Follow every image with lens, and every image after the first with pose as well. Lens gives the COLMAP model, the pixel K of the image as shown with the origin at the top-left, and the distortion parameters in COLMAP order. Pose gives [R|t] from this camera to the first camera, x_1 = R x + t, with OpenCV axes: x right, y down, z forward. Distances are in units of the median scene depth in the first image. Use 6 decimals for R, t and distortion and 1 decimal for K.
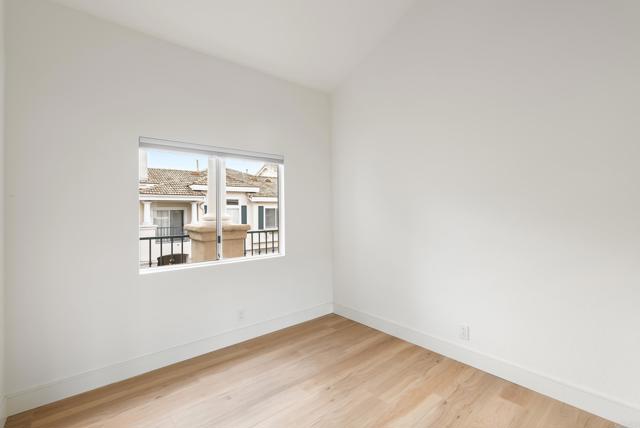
lens RADIAL K [[288.5, 0, 320.0], [0, 288.5, 214.0], [0, 0, 1]] dist [-0.000083, -0.000008]
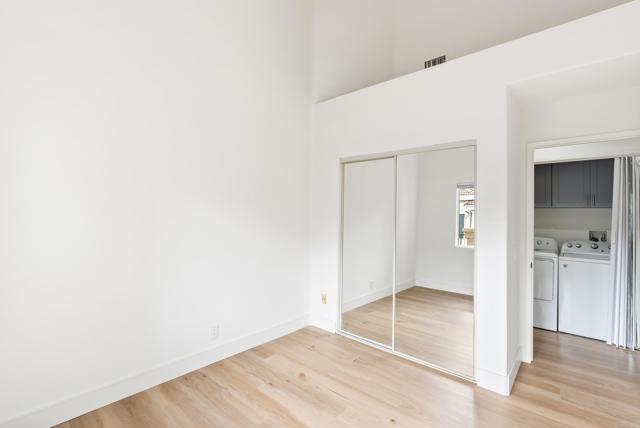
lens RADIAL K [[288.5, 0, 320.0], [0, 288.5, 214.0], [0, 0, 1]] dist [-0.000083, -0.000008]
pose [[-0.152186, 0.014201, 0.988250, -0.630491], [-0.006664, 0.999859, -0.015394, -0.002647], [-0.988329, -0.008928, -0.152070, 0.841429]]
